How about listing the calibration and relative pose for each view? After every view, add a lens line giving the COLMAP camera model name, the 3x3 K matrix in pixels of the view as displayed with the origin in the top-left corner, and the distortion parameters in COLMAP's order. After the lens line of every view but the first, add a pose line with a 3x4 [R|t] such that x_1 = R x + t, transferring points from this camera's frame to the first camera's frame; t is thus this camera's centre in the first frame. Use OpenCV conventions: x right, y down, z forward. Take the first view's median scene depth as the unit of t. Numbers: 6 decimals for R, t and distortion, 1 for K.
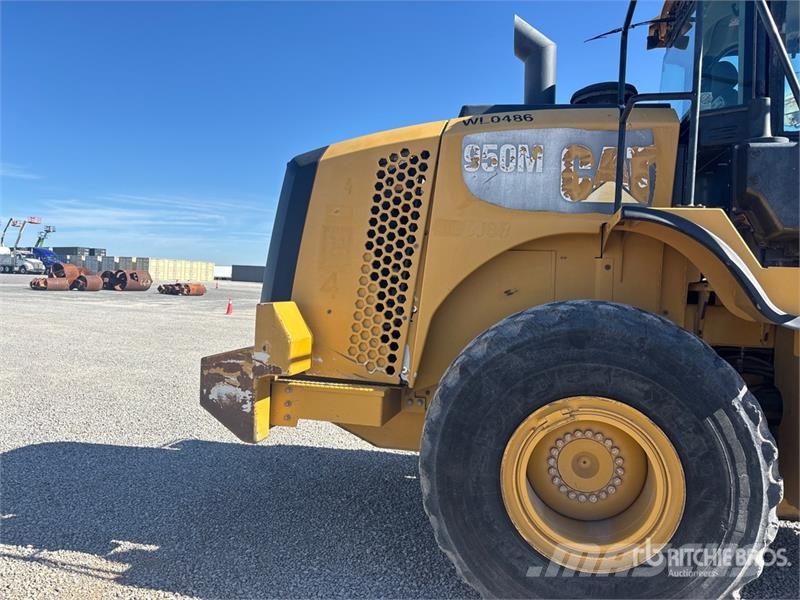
lens RADIAL K [[614.4, 0, 401.3], [0, 614.4, 293.4], [0, 0, 1]] dist [0.043698, -0.055160]
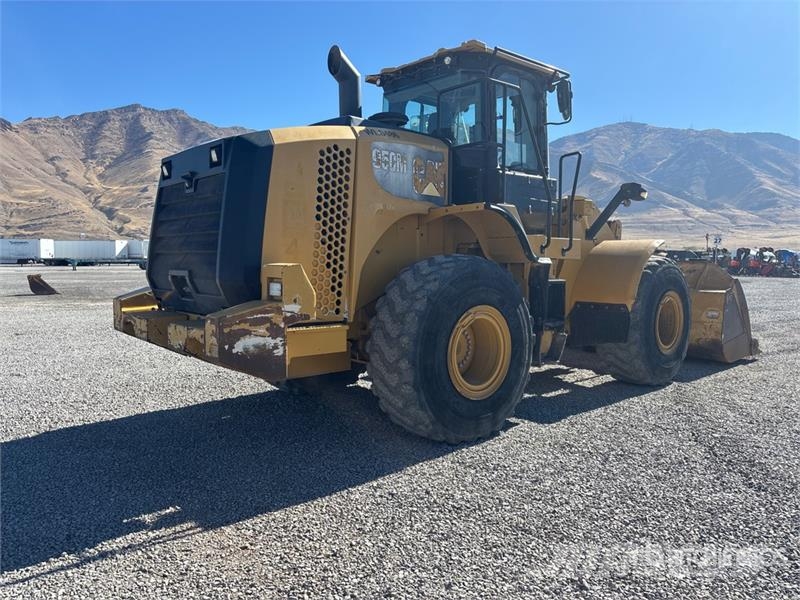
lens RADIAL K [[614.4, 0, 401.7], [0, 614.4, 306.8], [0, 0, 1]] dist [0.043698, -0.055160]
pose [[0.564253, -0.093477, 0.820293, -1.047942], [0.033722, 0.995350, 0.090230, -0.002014], [-0.824913, -0.023251, 0.564782, 0.124481]]
